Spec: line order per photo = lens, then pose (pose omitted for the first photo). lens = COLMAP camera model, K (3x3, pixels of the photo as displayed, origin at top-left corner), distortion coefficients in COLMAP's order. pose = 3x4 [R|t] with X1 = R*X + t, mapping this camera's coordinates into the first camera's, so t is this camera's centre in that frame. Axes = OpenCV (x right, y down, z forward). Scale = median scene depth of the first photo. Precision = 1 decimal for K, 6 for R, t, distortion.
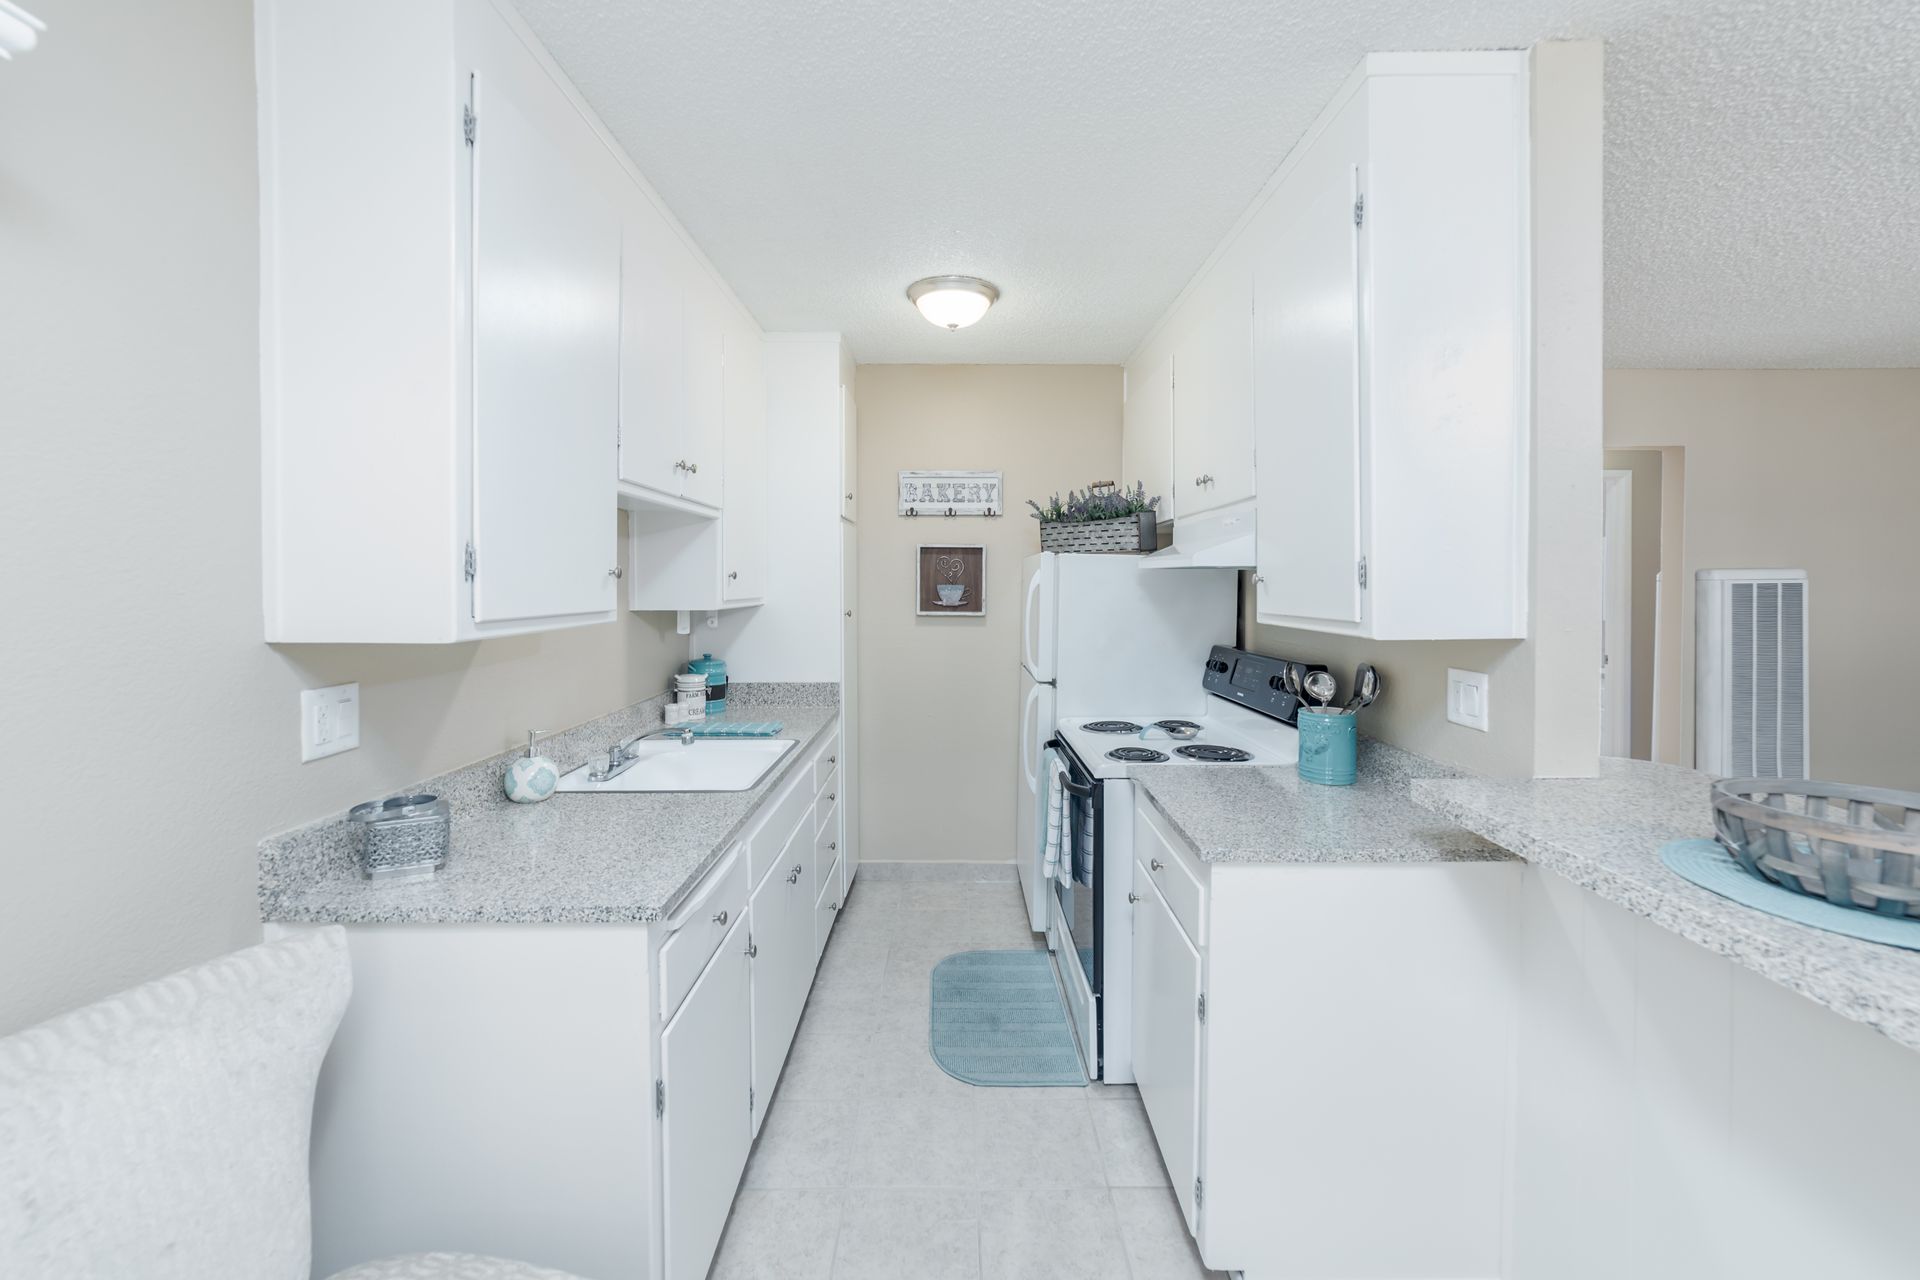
lens RADIAL K [[752.7, 0, 963.0], [0, 752.7, 619.8], [0, 0, 1]] dist [-0.019016, 0.007417]
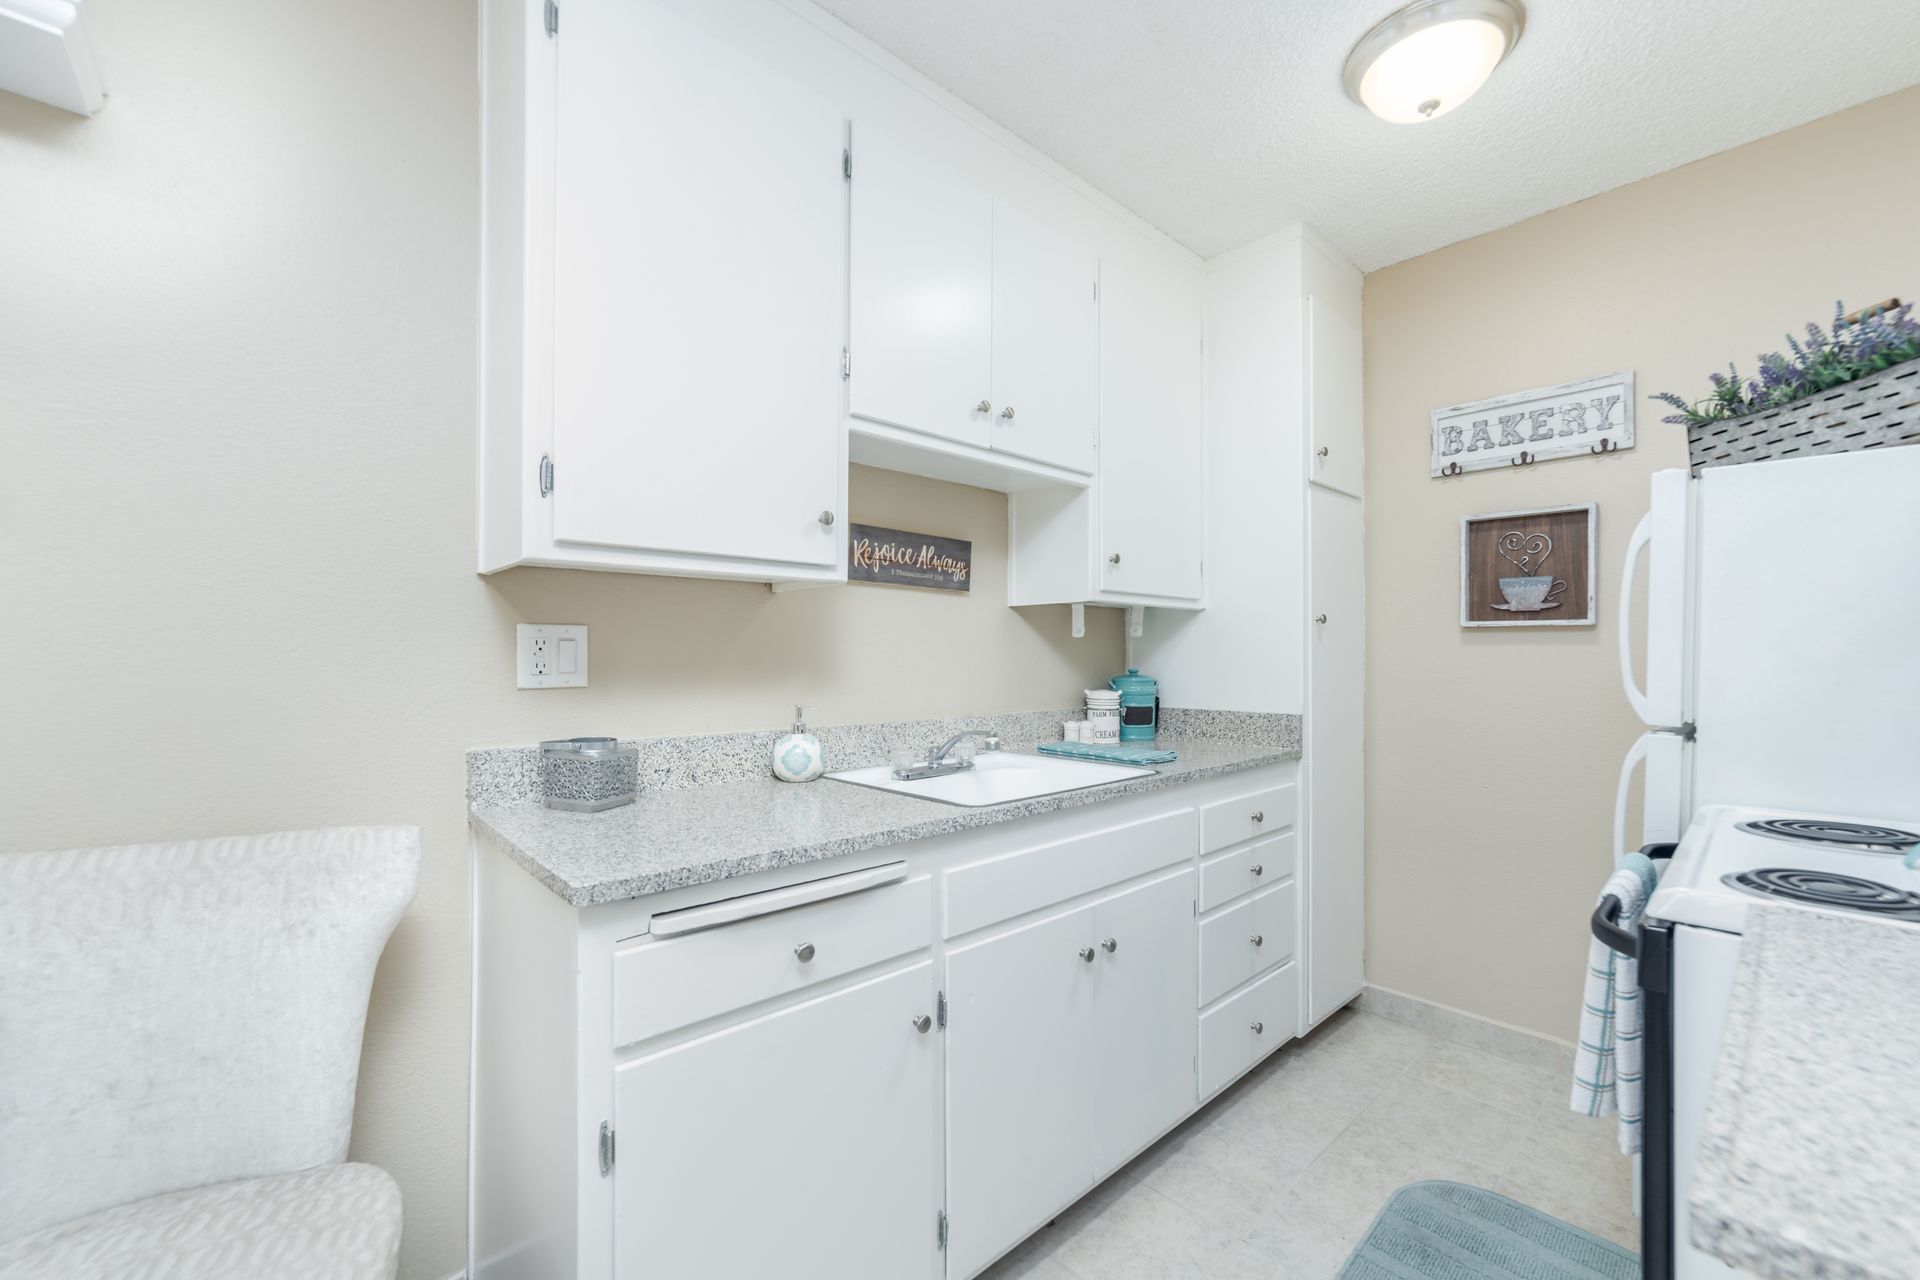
lens RADIAL K [[763.1, 0, 966.5], [0, 763.1, 663.5], [0, 0, 1]] dist [-0.024453, 0.007014]
pose [[0.672571, 0.008498, -0.739984, 0.162753], [-0.034216, 0.999222, -0.019624, 0.063774], [0.739241, 0.038518, 0.672338, 0.305891]]
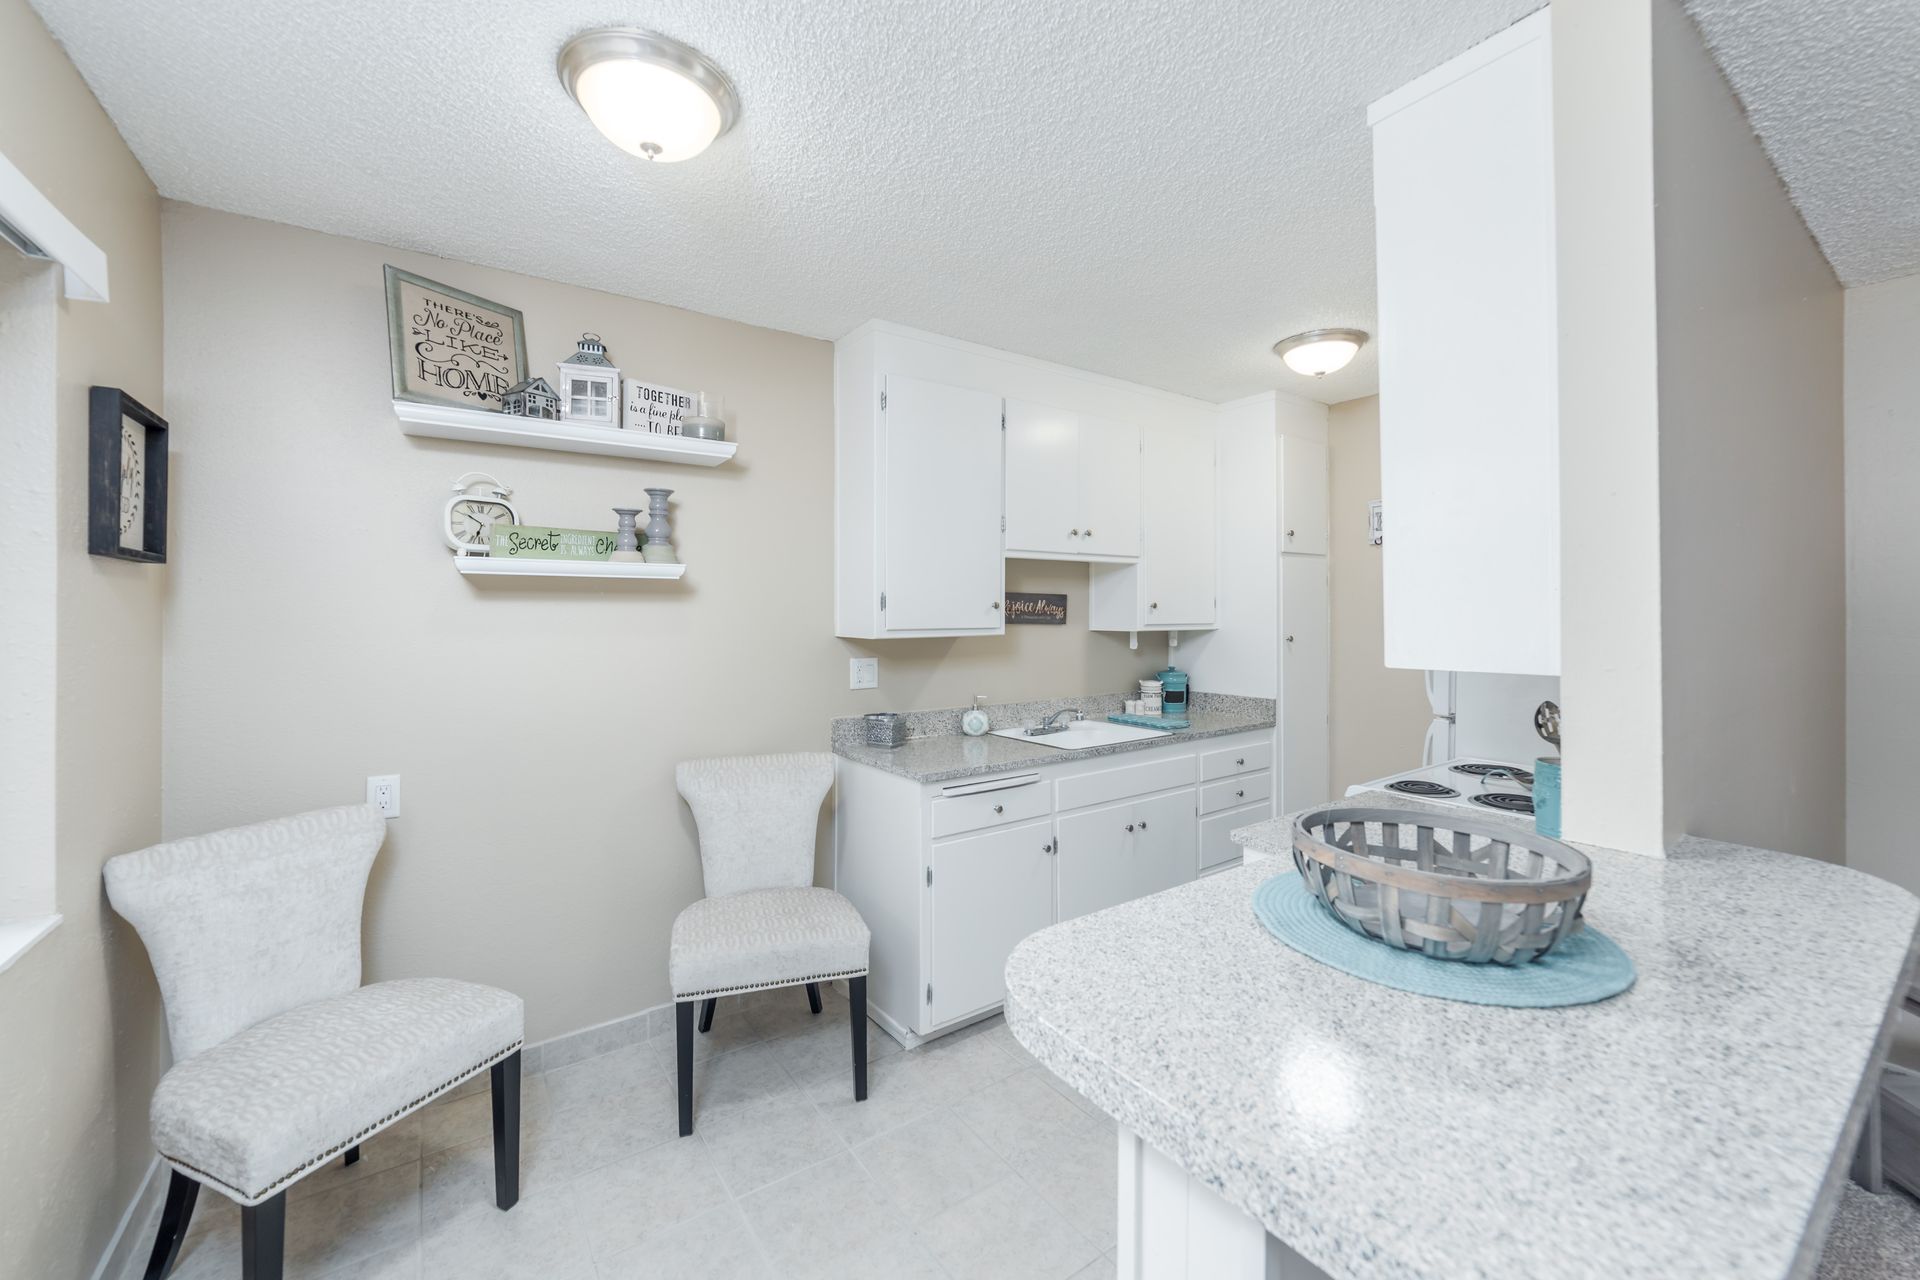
lens RADIAL K [[752.7, 0, 963.0], [0, 752.7, 619.8], [0, 0, 1]] dist [-0.019016, 0.007417]
pose [[0.577963, 0.004351, -0.816051, 0.514993], [-0.034069, 0.999243, -0.018802, 0.001987], [0.815351, 0.038669, 0.577674, -0.037192]]
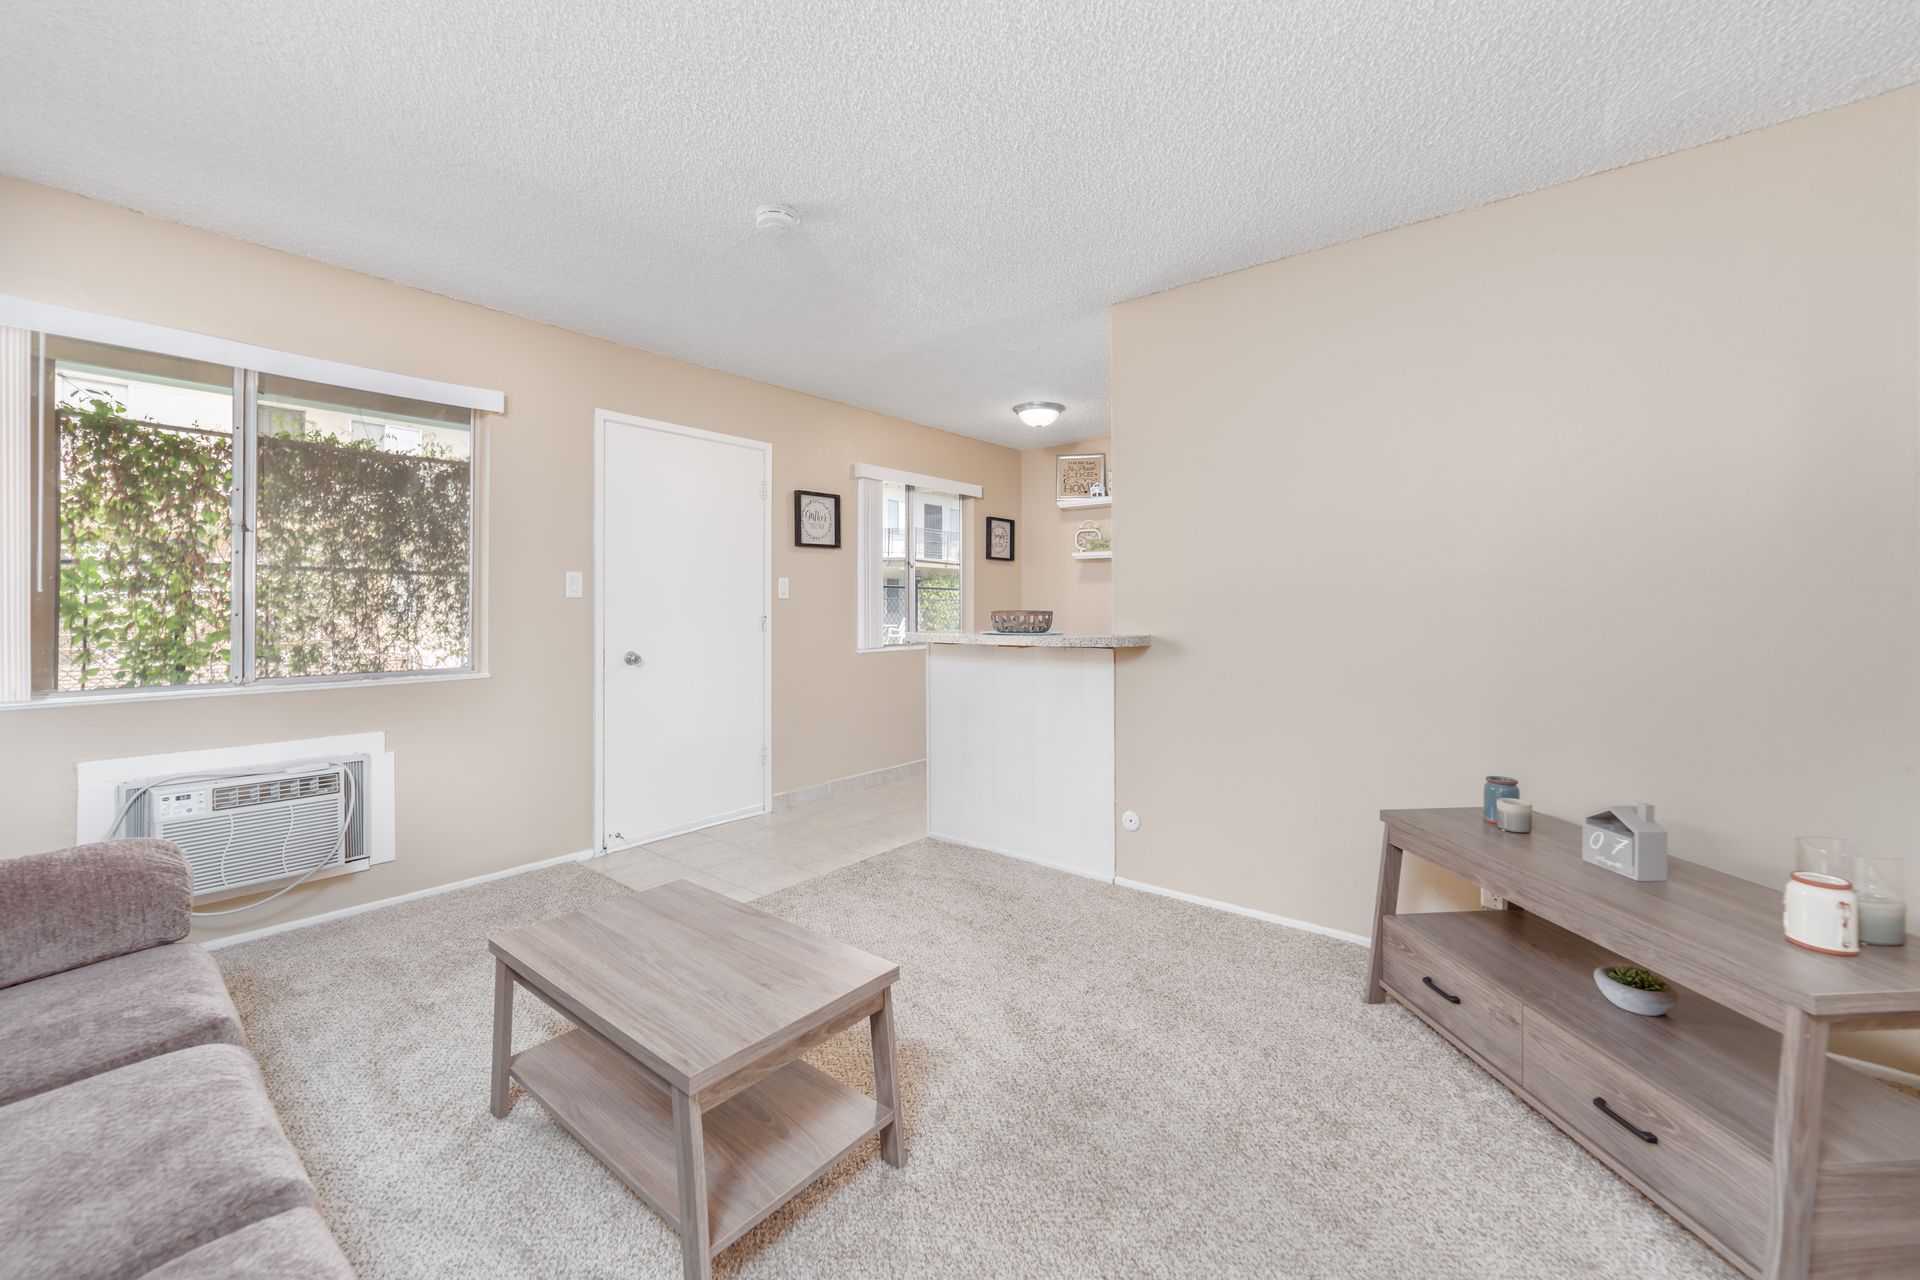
lens RADIAL K [[761.6, 0, 962.0], [0, 761.6, 603.5], [0, 0, 1]] dist [-0.017633, 0.006033]
pose [[-0.623328, -0.001395, -0.781959, 1.390641], [-0.028152, 0.999390, 0.020658, 0.042955], [0.781454, 0.034890, -0.622987, 0.983932]]
